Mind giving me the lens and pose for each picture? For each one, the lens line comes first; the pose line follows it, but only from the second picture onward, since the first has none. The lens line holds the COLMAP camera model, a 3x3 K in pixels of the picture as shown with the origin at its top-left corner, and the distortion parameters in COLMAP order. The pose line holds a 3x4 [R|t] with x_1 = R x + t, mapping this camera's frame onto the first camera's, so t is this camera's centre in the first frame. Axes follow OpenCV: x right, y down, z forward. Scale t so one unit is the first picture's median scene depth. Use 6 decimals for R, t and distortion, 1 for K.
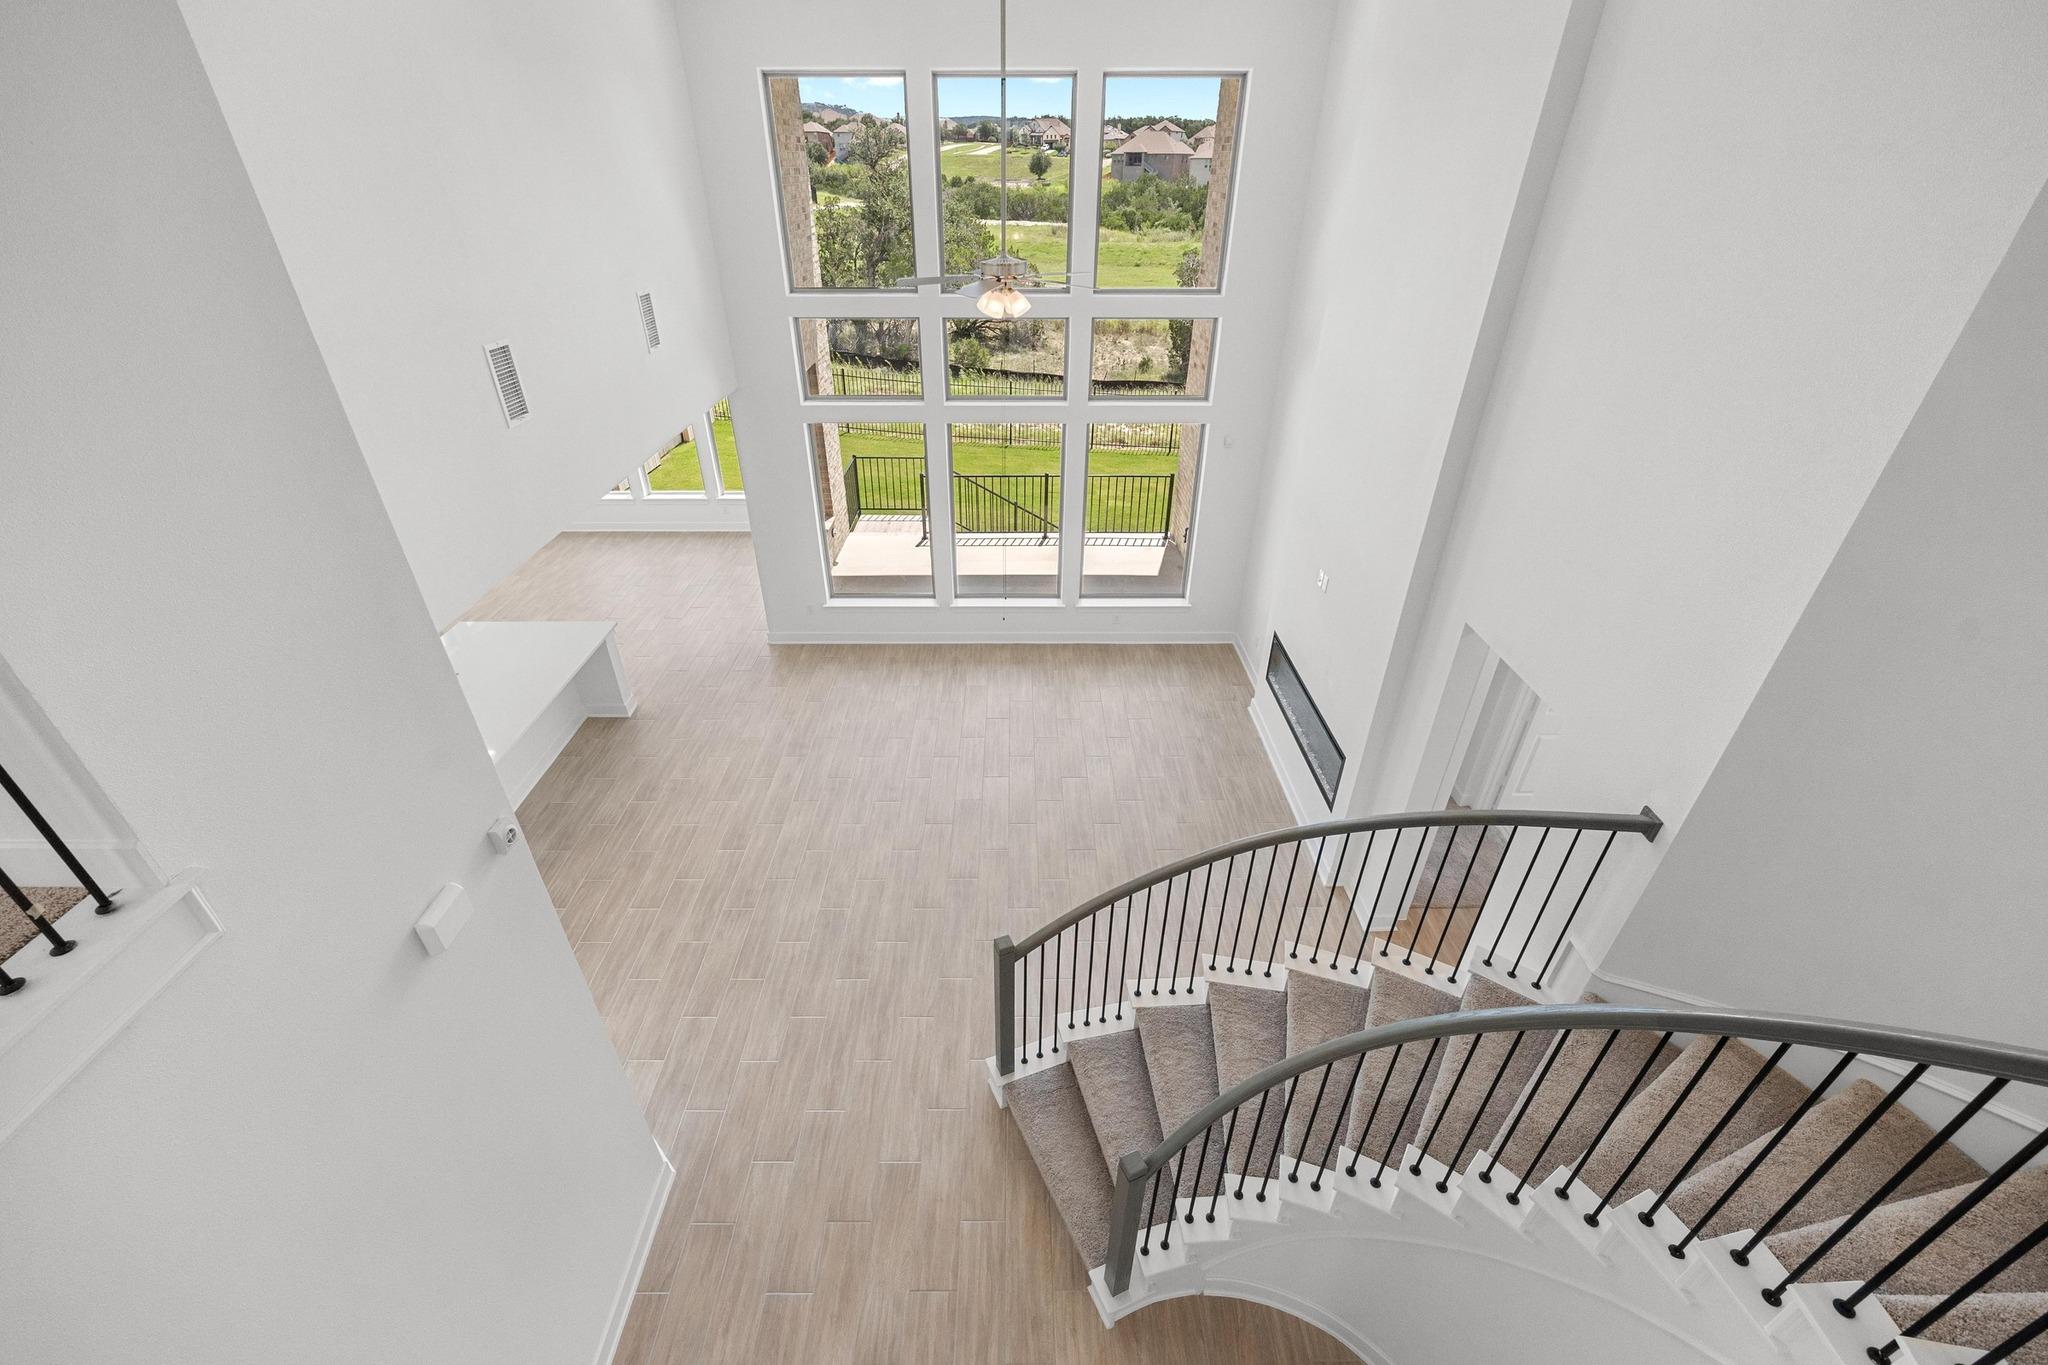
lens RADIAL K [[834.6, 0, 1017.6], [0, 834.6, 683.4], [0, 0, 1]] dist [-0.004430, -0.000360]
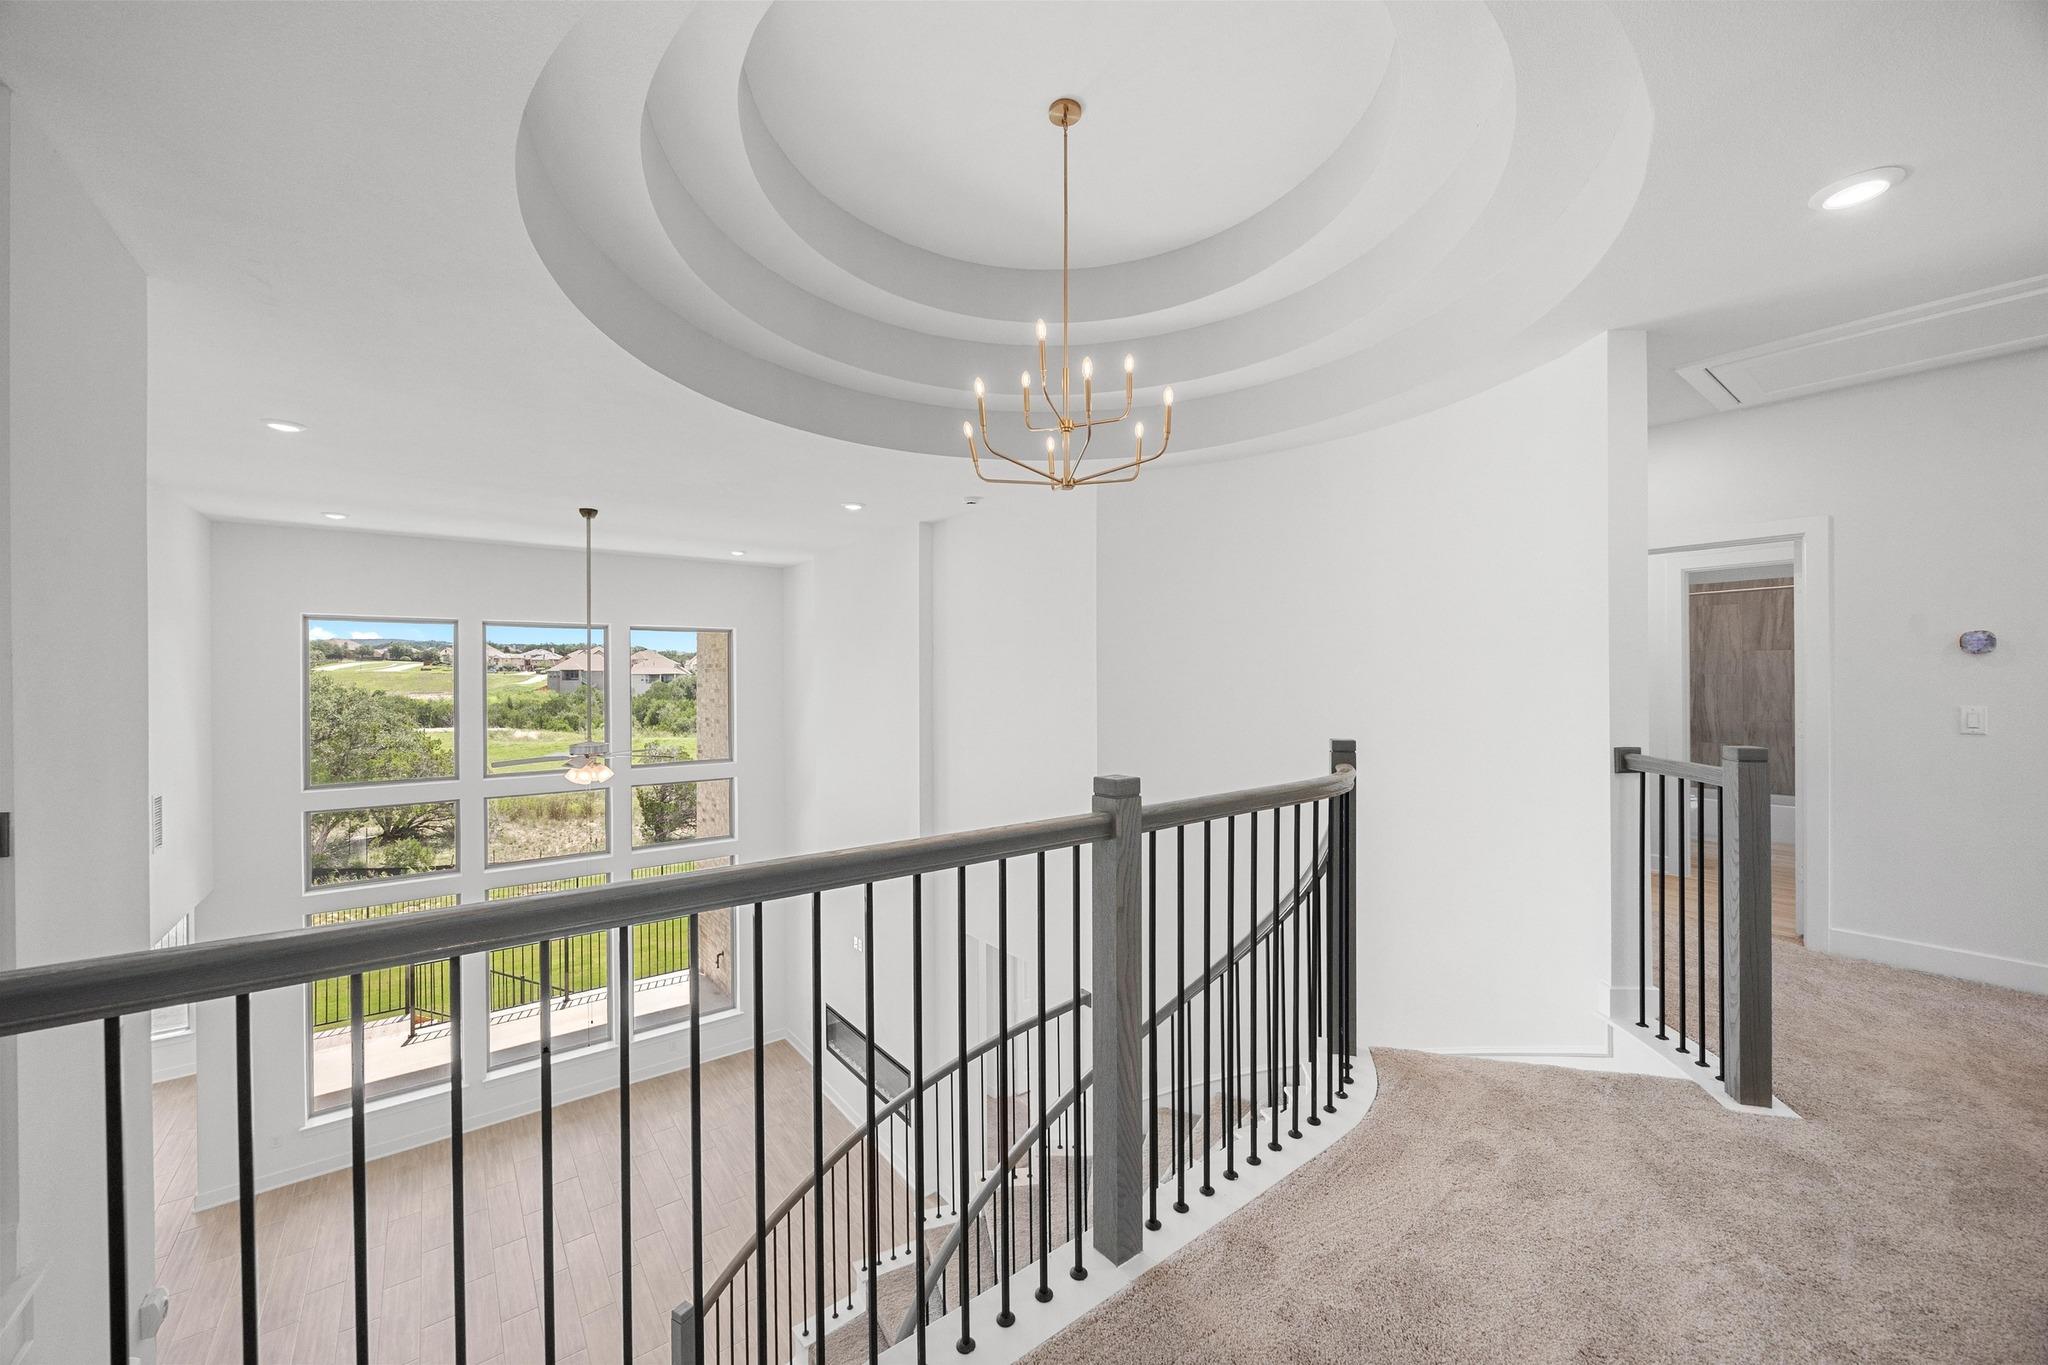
lens RADIAL K [[766.0, 0, 1034.1], [0, 766.0, 681.1], [0, 0, 1]] dist [-0.008356, -0.000008]
pose [[0.786425, -0.007577, 0.617639, -0.123838], [0.330924, 0.849483, -0.410936, 0.084810], [-0.521560, 0.527562, 0.670562, -0.143522]]
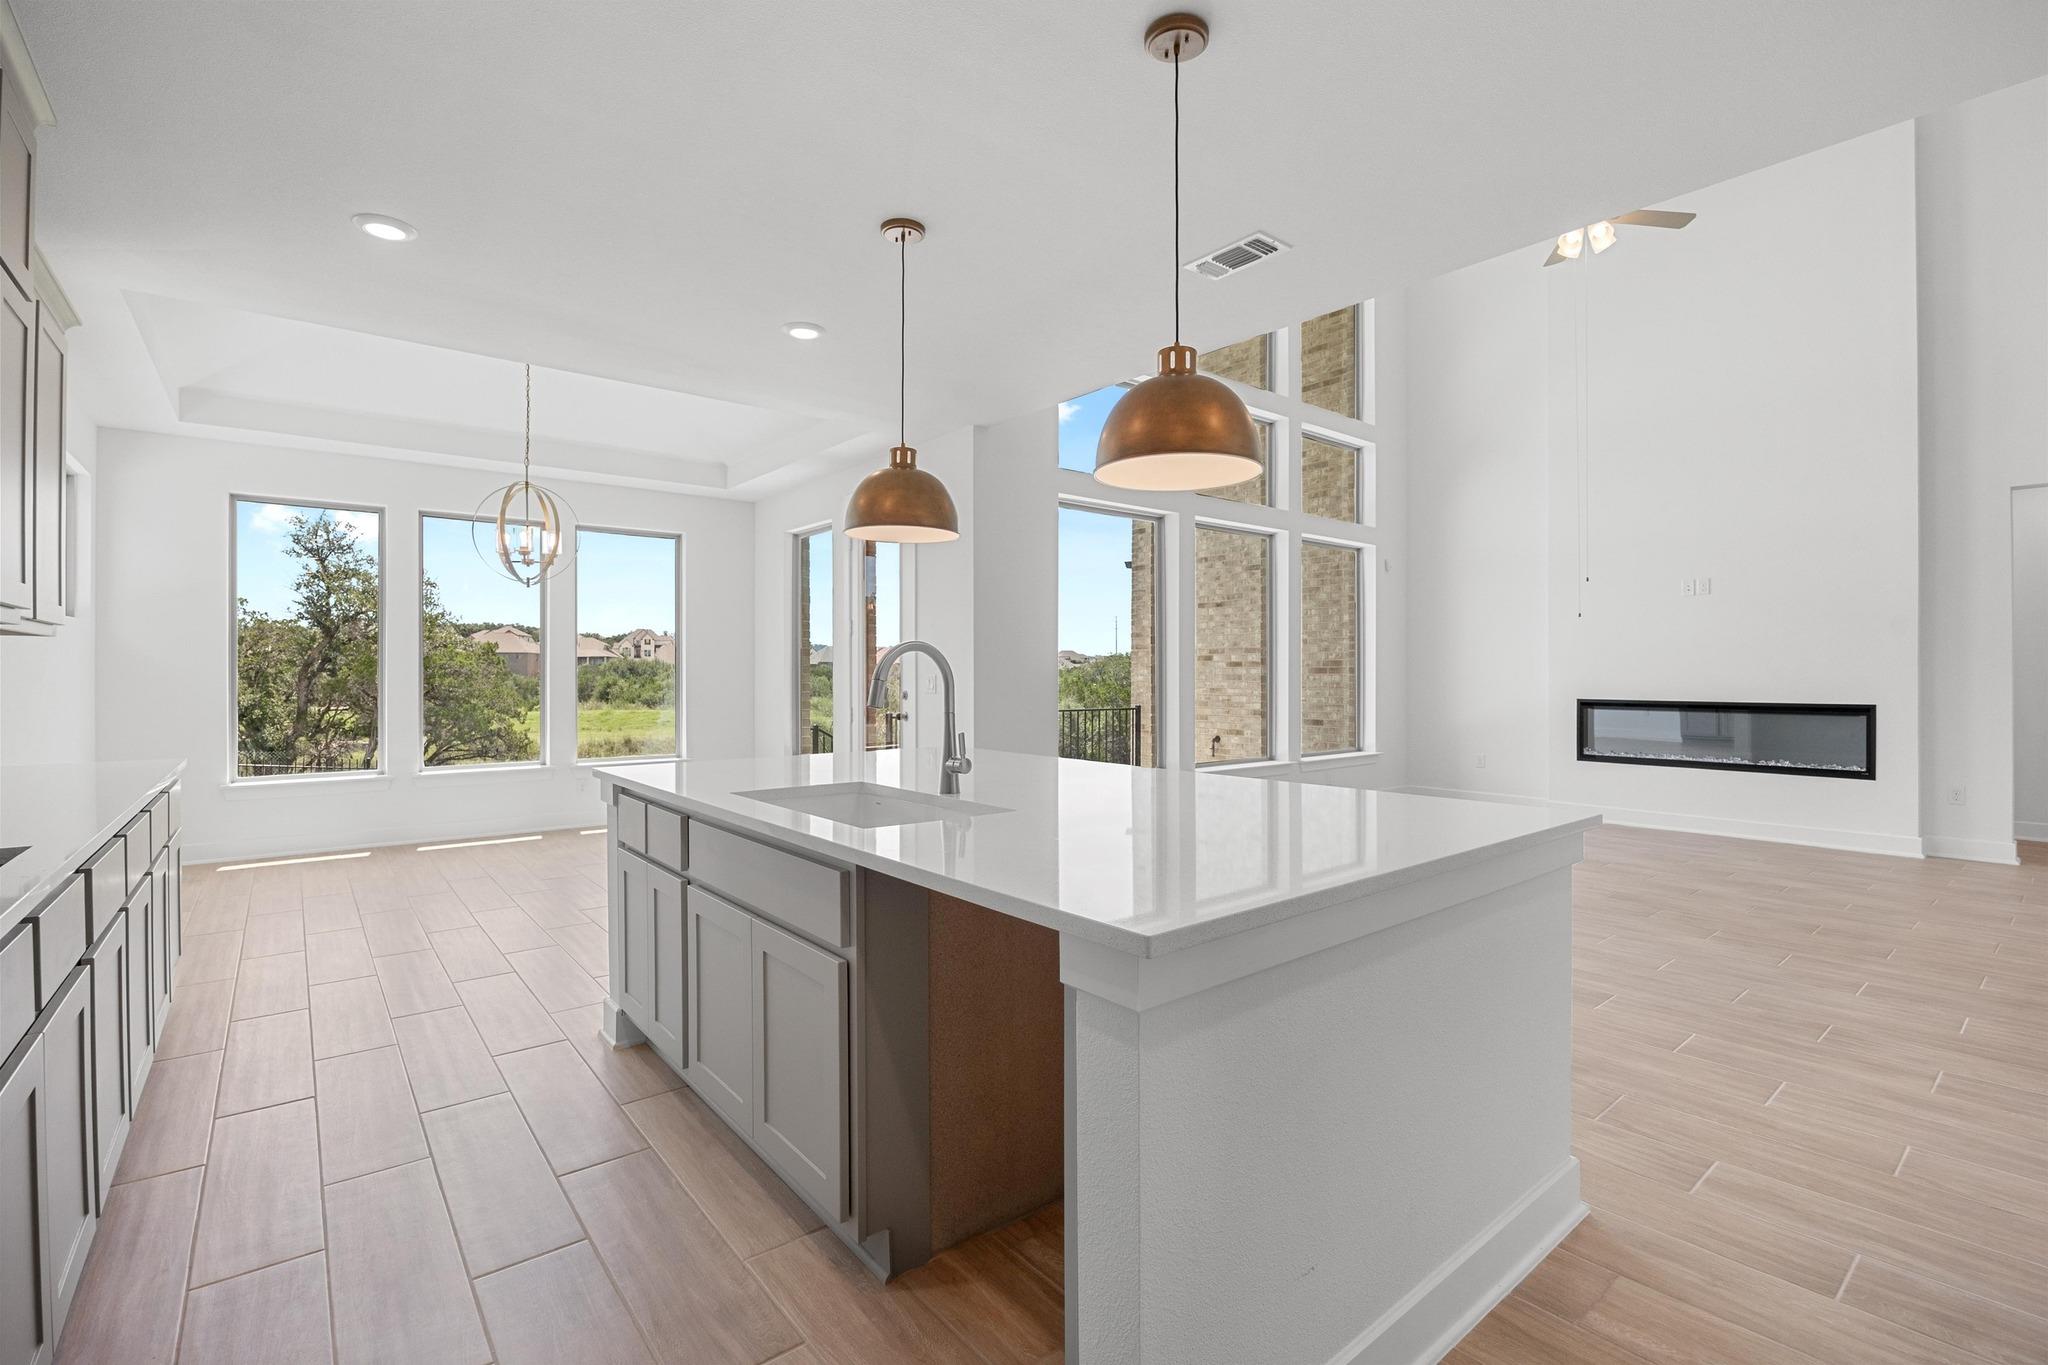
lens RADIAL K [[911.6, 0, 1032.8], [0, 911.6, 684.8], [0, 0, 1]] dist [-0.003782, -0.000219]
pose [[0.772156, -0.006789, 0.635396, -0.702962], [0.338725, 0.850425, -0.402545, 0.109461], [-0.537624, 0.526053, 0.658960, 0.556169]]
